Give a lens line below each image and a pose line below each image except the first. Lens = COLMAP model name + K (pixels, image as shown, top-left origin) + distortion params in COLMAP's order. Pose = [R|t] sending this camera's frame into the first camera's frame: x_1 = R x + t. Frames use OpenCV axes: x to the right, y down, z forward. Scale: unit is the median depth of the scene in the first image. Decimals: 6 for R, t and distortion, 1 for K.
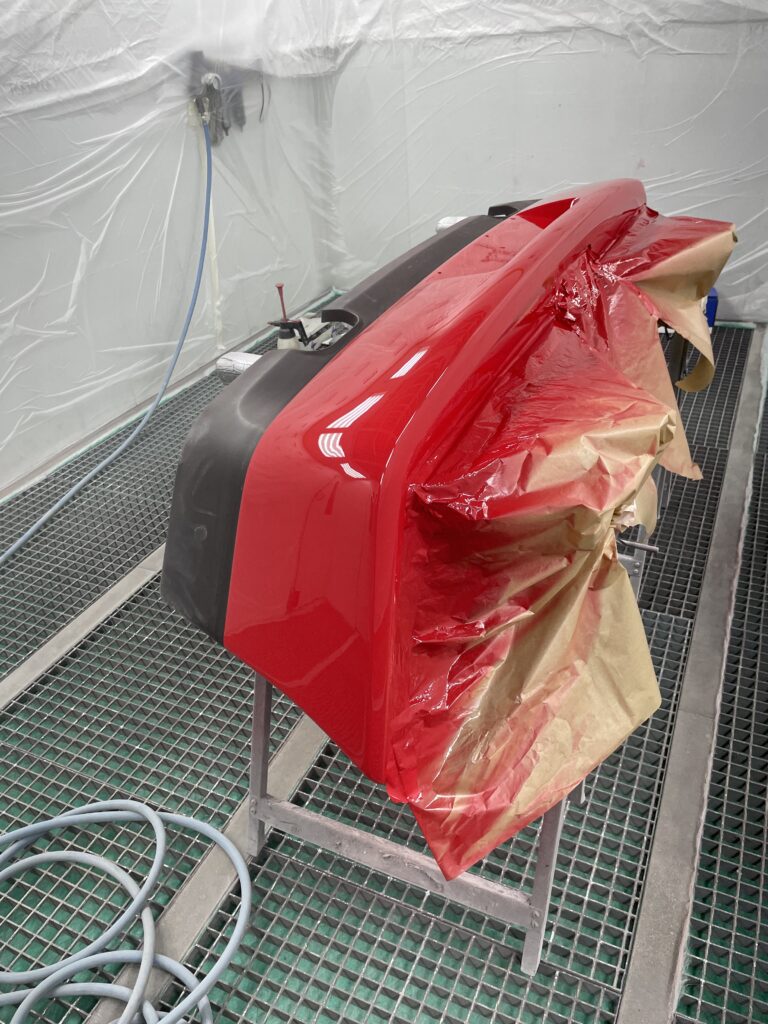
lens RADIAL K [[779.3, 0, 401.4], [0, 779.3, 511.6], [0, 0, 1]] dist [0.003502, -0.000333]
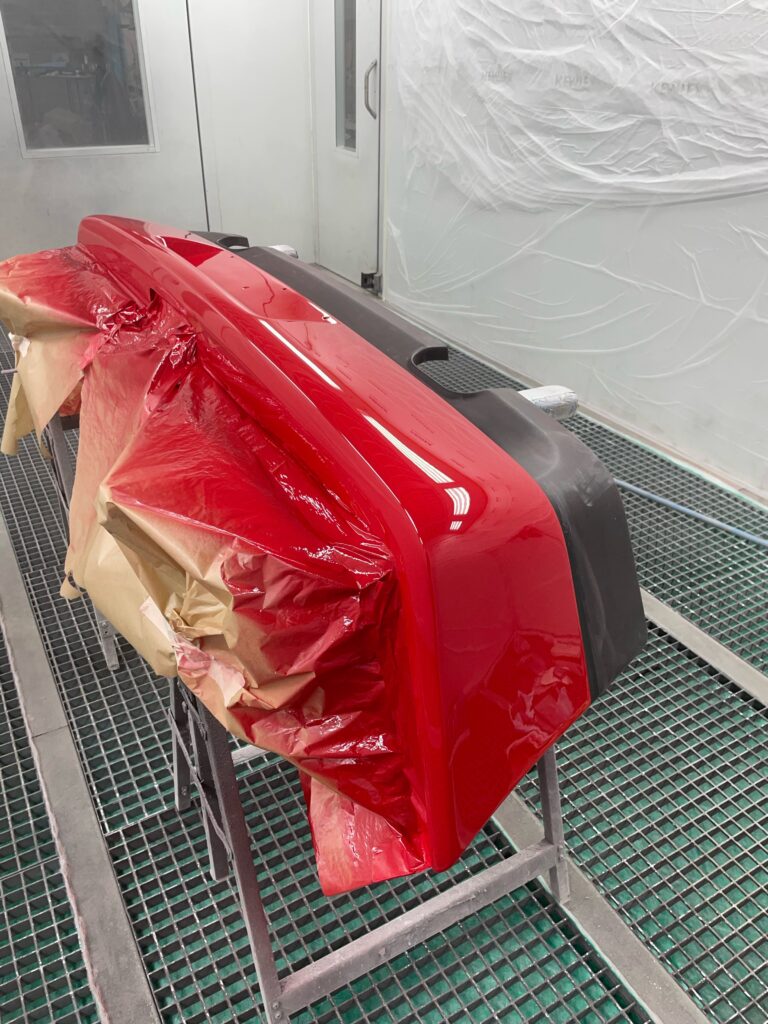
lens RADIAL K [[779.3, 0, 401.4], [0, 779.3, 511.6], [0, 0, 1]] dist [0.003502, -0.000333]
pose [[-0.574335, 0.469170, -0.670834, 0.575006], [-0.415922, 0.538578, 0.732764, -0.738932], [0.705087, 0.699867, -0.114186, 1.065410]]
